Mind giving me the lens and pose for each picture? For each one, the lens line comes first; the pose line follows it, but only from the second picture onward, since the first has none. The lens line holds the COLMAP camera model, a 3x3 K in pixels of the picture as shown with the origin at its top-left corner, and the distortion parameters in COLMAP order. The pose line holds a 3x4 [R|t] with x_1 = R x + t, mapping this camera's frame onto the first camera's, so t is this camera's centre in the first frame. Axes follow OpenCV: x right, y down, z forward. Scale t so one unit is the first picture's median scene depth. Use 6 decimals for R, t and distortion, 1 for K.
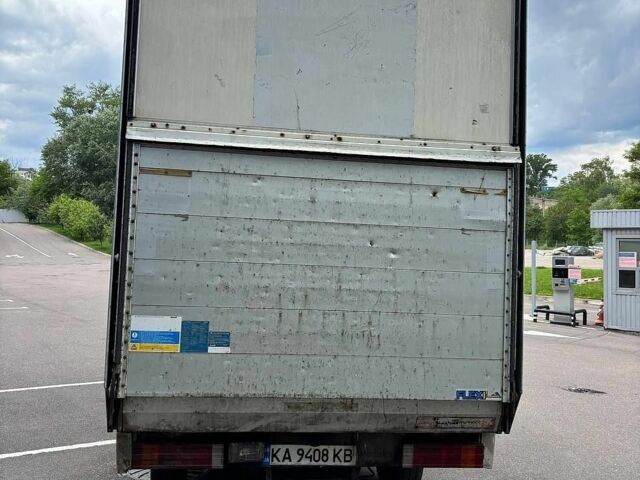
lens RADIAL K [[634.8, 0, 313.0], [0, 634.8, 238.6], [0, 0, 1]] dist [0.063805, 0.000000]
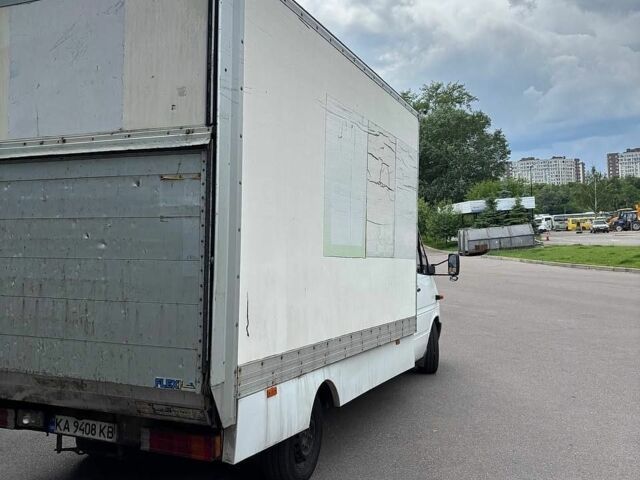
lens RADIAL K [[634.8, 0, 313.2], [0, 634.8, 240.2], [0, 0, 1]] dist [0.063805, 0.000000]
pose [[0.842596, -0.040593, -0.537014, 0.970627], [0.048601, 0.998818, 0.000757, 0.032108], [0.536348, -0.026737, 0.843573, 0.288196]]
